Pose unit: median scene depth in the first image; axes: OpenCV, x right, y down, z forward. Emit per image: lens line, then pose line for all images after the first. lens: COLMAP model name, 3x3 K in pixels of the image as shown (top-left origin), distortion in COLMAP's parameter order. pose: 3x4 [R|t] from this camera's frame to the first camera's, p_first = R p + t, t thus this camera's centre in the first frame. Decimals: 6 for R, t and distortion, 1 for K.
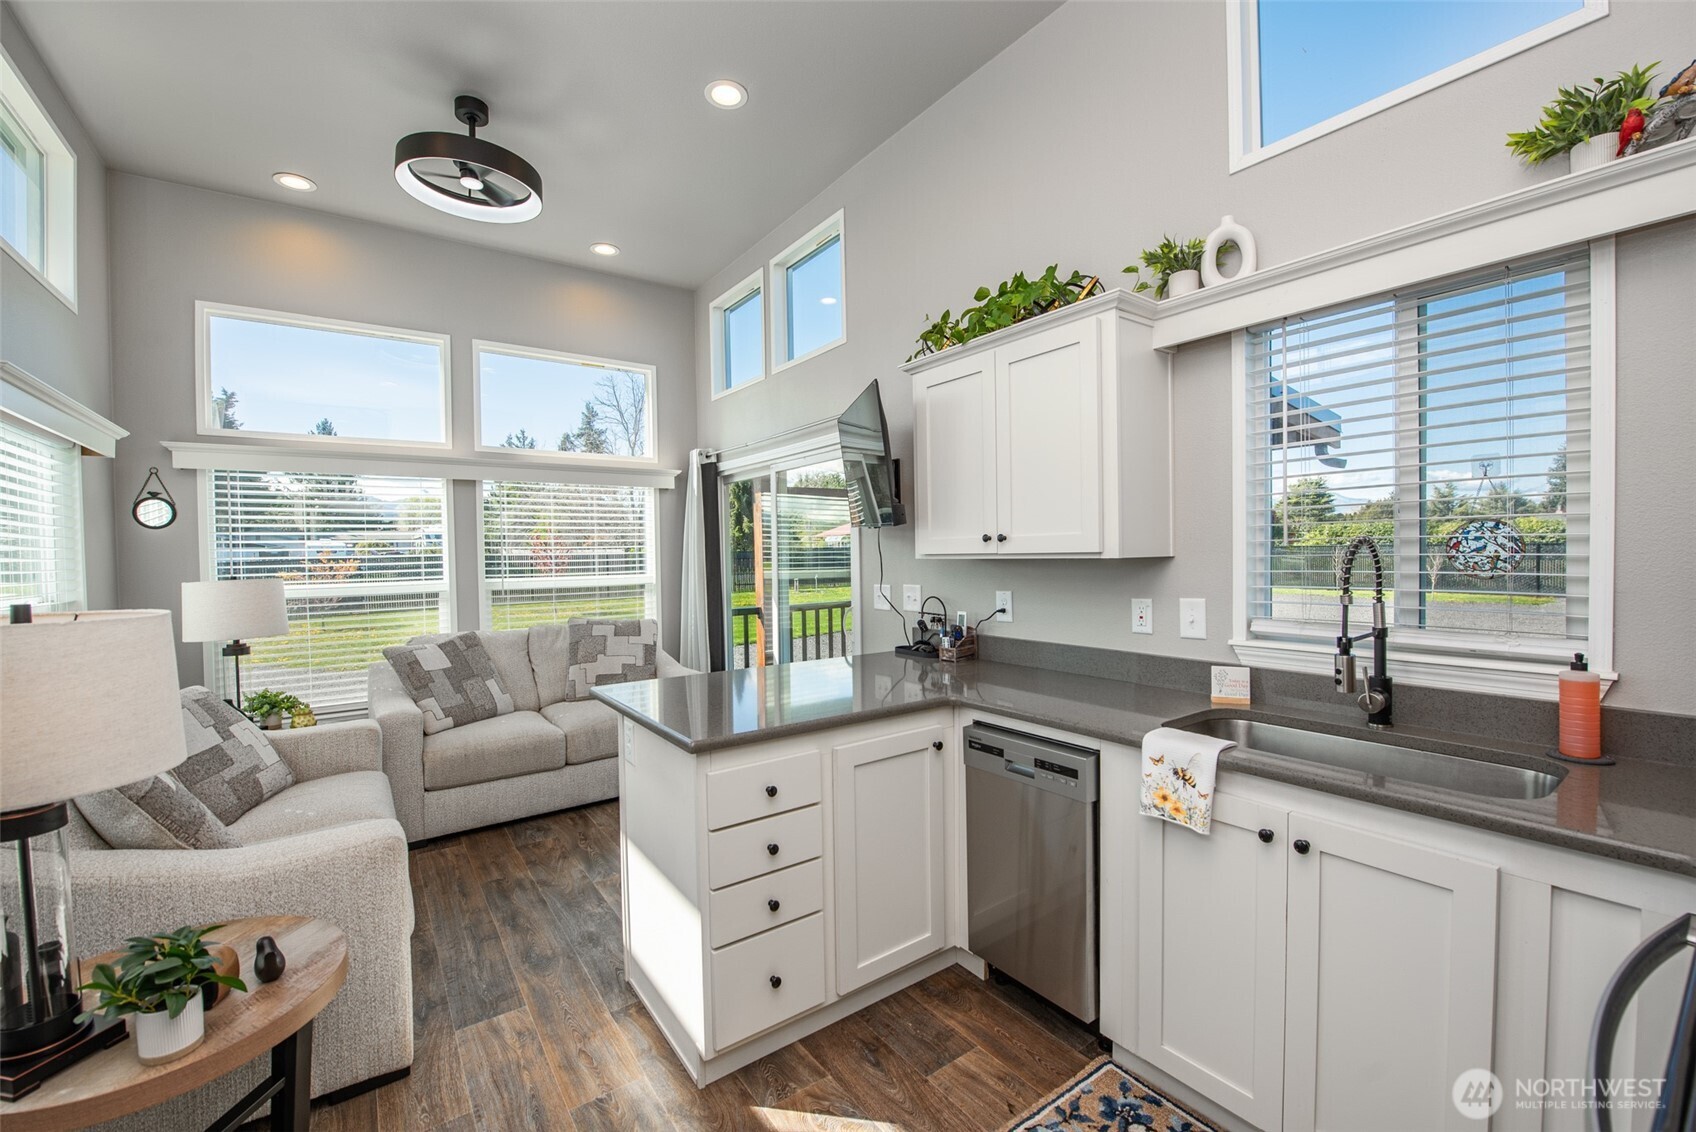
lens RADIAL K [[692.9, 0, 847.1], [0, 692.9, 570.0], [0, 0, 1]] dist [-0.007263, -0.006459]
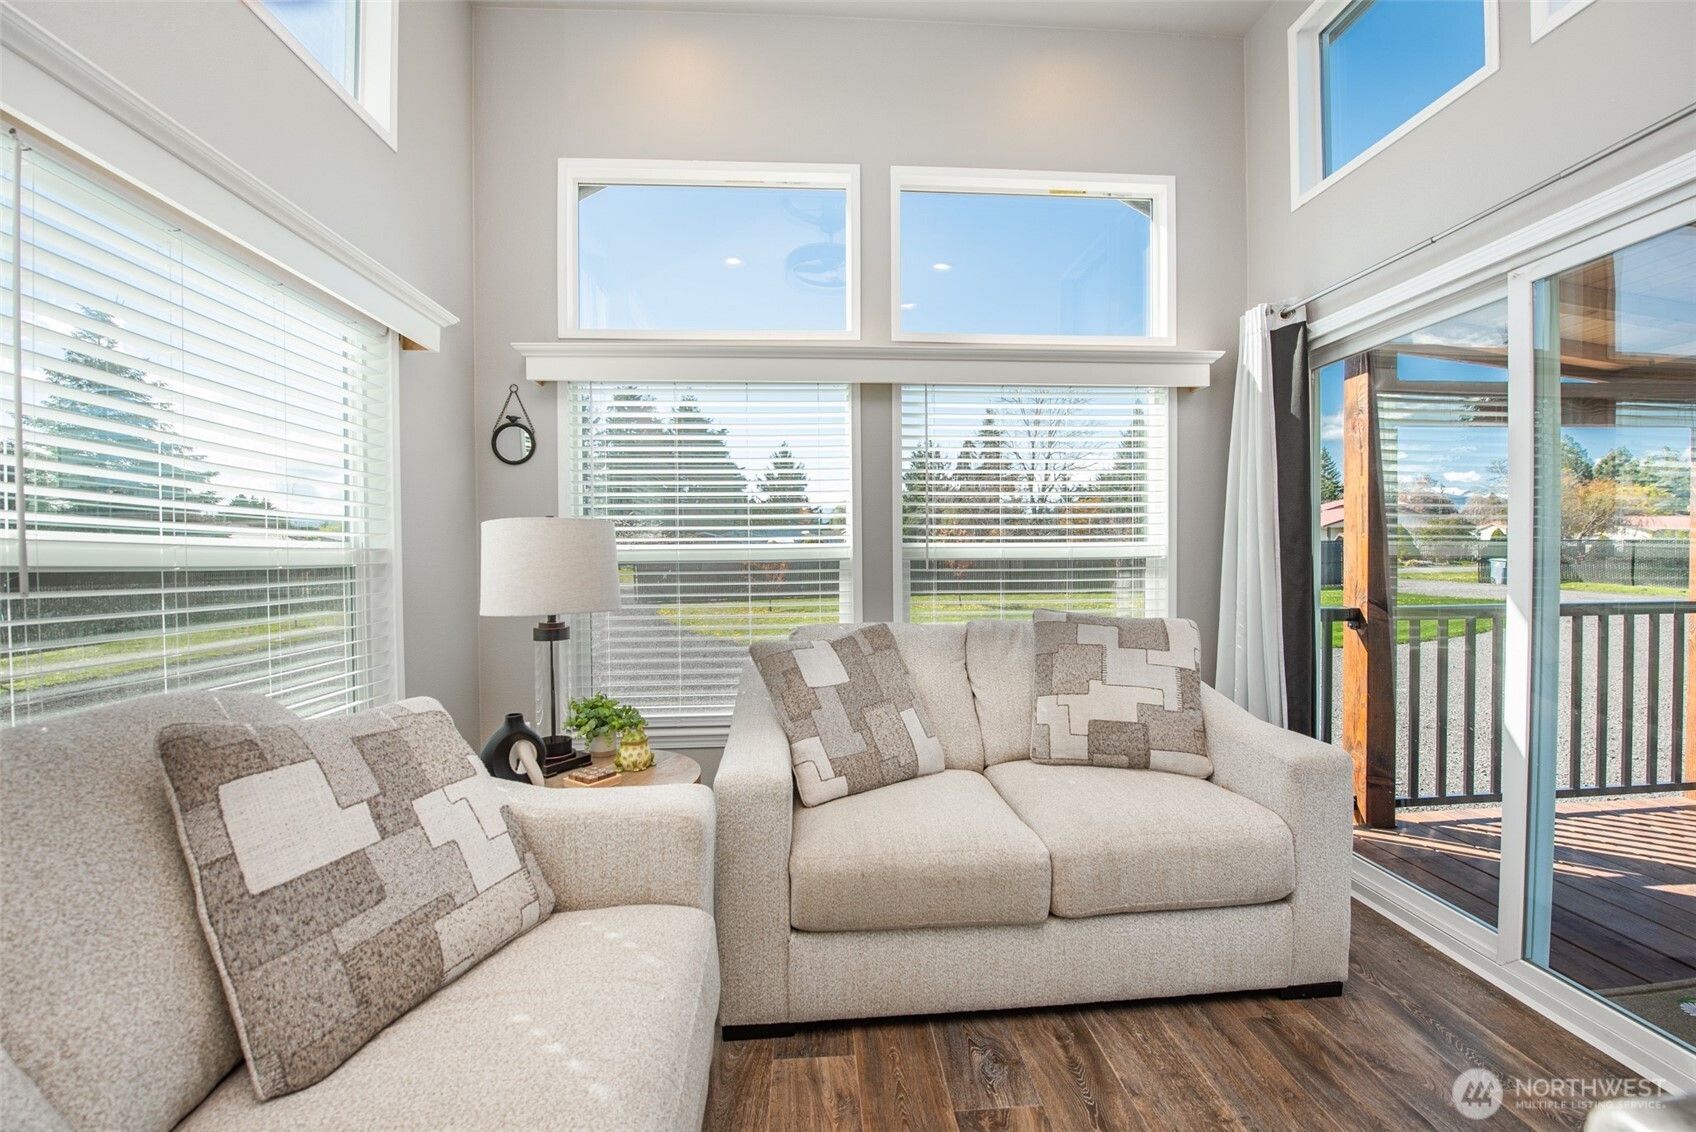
lens RADIAL K [[679.6, 0, 846.4], [0, 679.6, 566.4], [0, 0, 1]] dist [-0.010203, -0.003956]
pose [[0.847885, 0.016236, -0.529931, -0.418803], [-0.018043, 0.999836, 0.001764, 0.063831], [0.529873, 0.008065, 0.848039, 0.786741]]
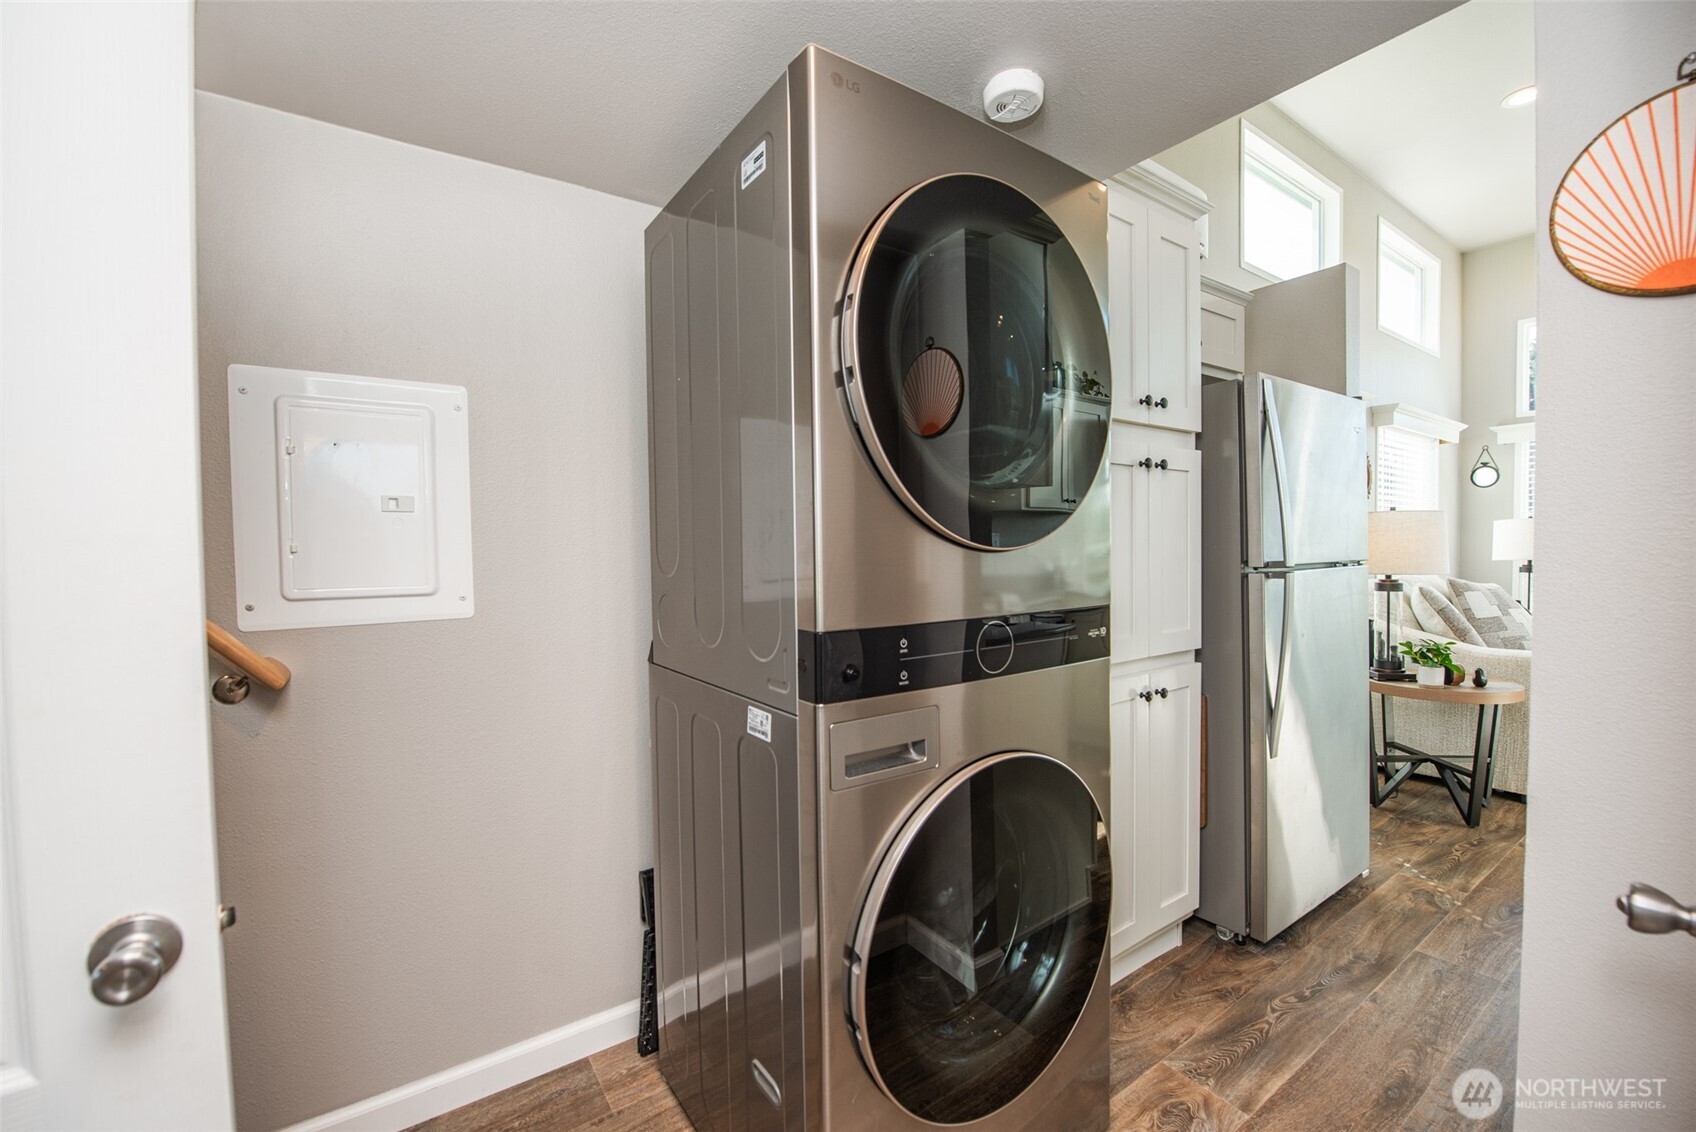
lens RADIAL K [[684.8, 0, 848.0], [0, 684.8, 566.0], [0, 0, 1]] dist [-0.007524, -0.006194]
pose [[-0.014849, 0.051152, -0.998580, 0.683476], [-0.009463, 0.998639, 0.051296, 0.068121], [0.999845, 0.010212, -0.014344, -0.507387]]
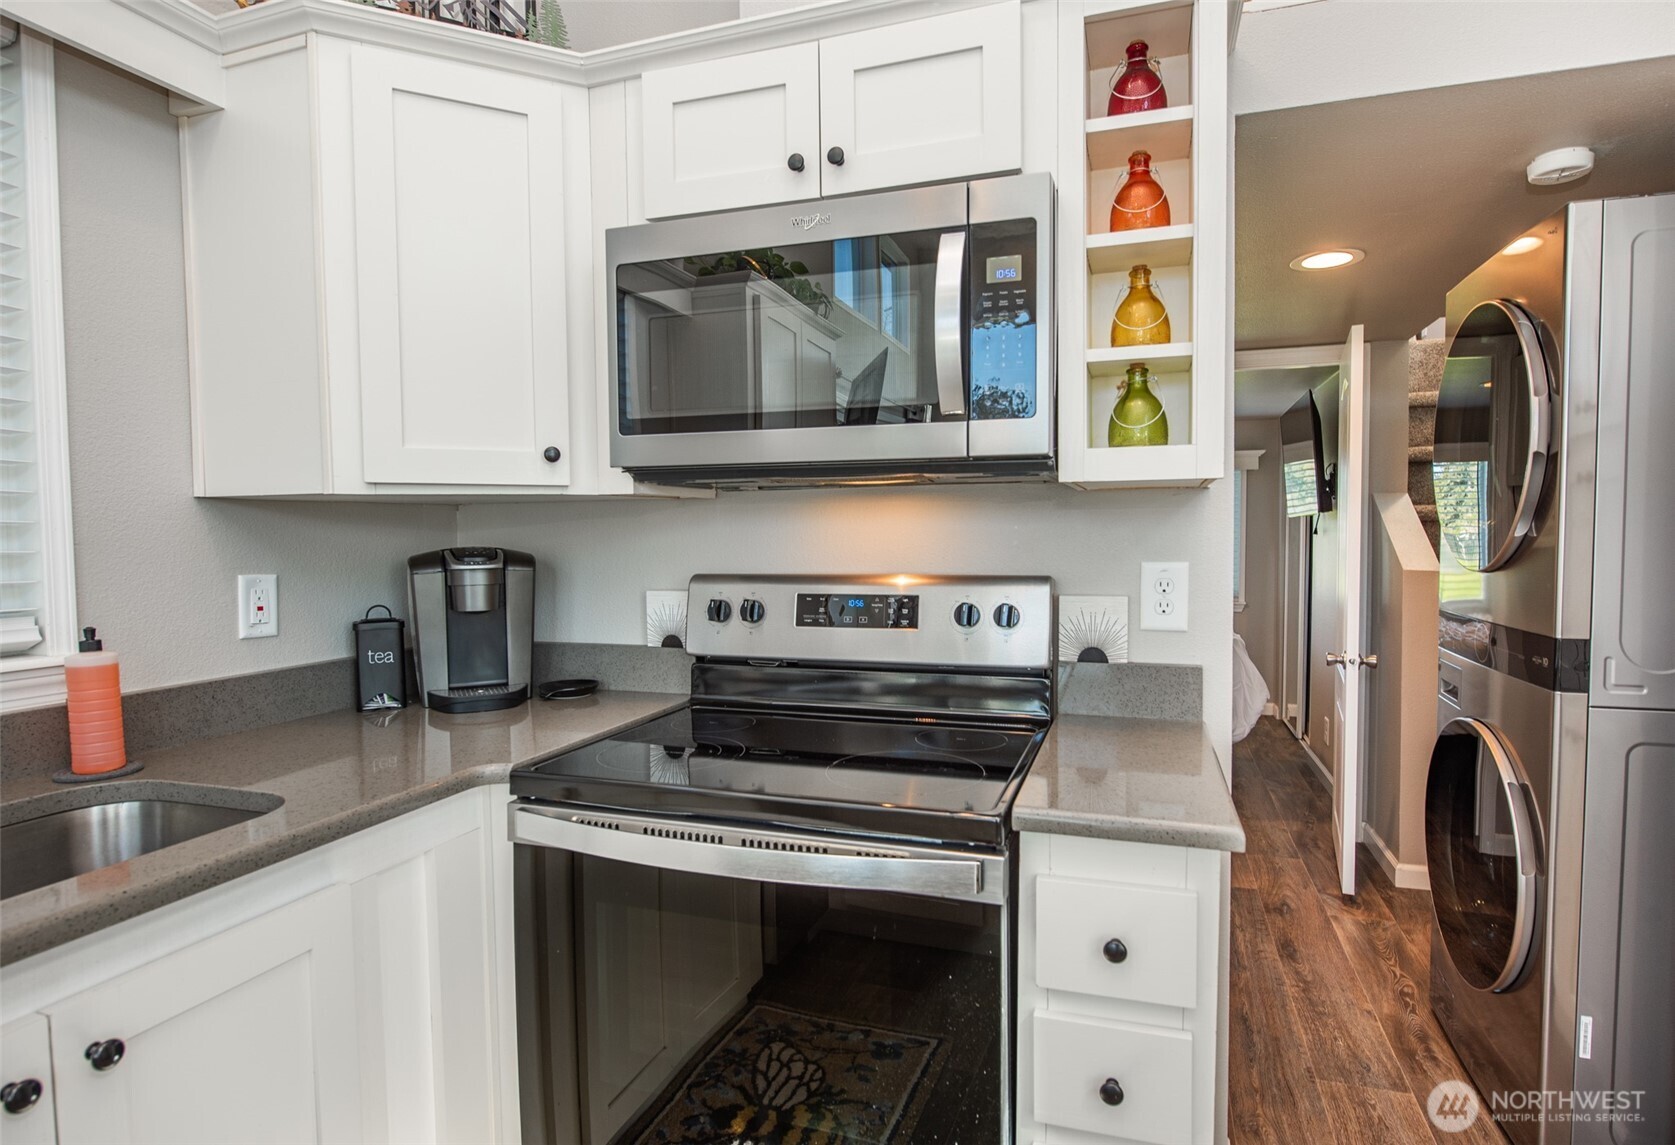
lens RADIAL K [[849.9, 0, 859.5], [0, 849.9, 570.1], [0, 0, 1]] dist [0.003805, 0.000552]
pose [[-0.586288, -0.011282, 0.810024, -0.065041], [0.042393, 0.998106, 0.044585, 0.033350], [-0.808993, 0.060479, -0.584699, 0.502670]]
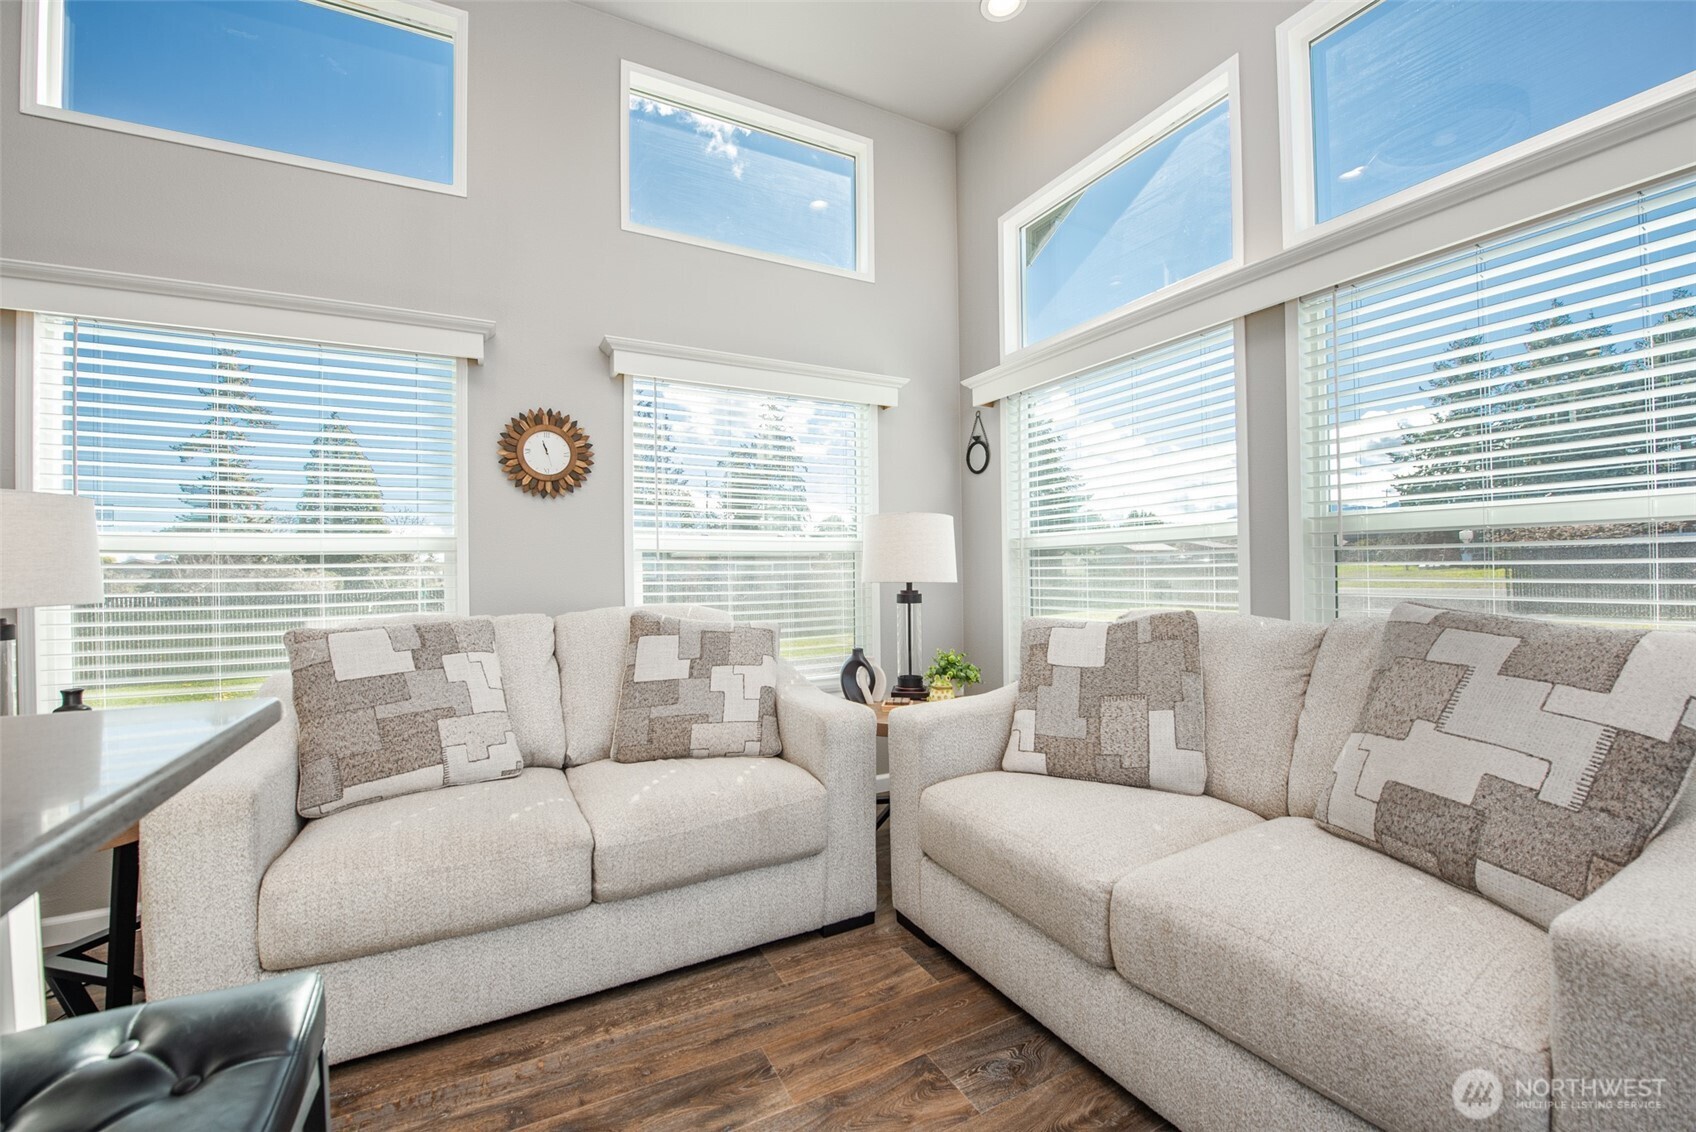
lens RADIAL K [[684.8, 0, 848.0], [0, 684.8, 566.0], [0, 0, 1]] dist [-0.007524, -0.006194]
pose [[-0.138134, 0.012357, -0.990336, -0.025716], [-0.007647, 0.999879, 0.013543, 0.084427], [0.990384, 0.009444, -0.138023, 1.344353]]
